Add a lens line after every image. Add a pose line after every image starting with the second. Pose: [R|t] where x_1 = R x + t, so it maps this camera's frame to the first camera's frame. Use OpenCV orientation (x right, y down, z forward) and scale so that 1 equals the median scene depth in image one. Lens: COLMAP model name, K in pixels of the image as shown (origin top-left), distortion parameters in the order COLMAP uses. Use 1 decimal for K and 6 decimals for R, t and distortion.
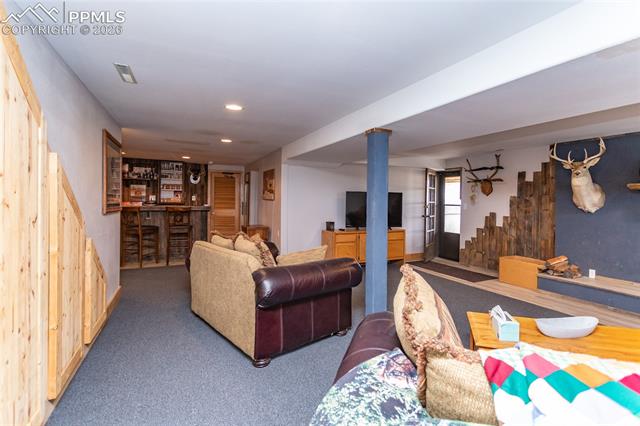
lens RADIAL K [[318.7, 0, 317.2], [0, 318.7, 205.8], [0, 0, 1]] dist [-0.001569, -0.000276]
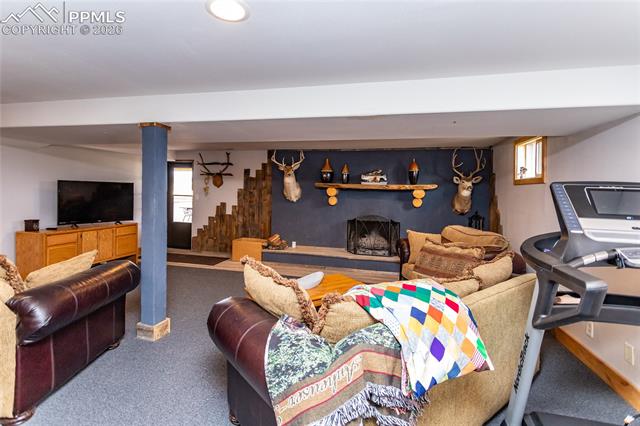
lens RADIAL K [[318.7, 0, 317.2], [0, 318.7, 205.8], [0, 0, 1]] dist [-0.001569, -0.000276]
pose [[0.650145, -0.033152, 0.759086, -0.112657], [0.003135, 0.999156, 0.040951, -0.014246], [-0.759803, -0.024244, 0.649701, -0.002950]]
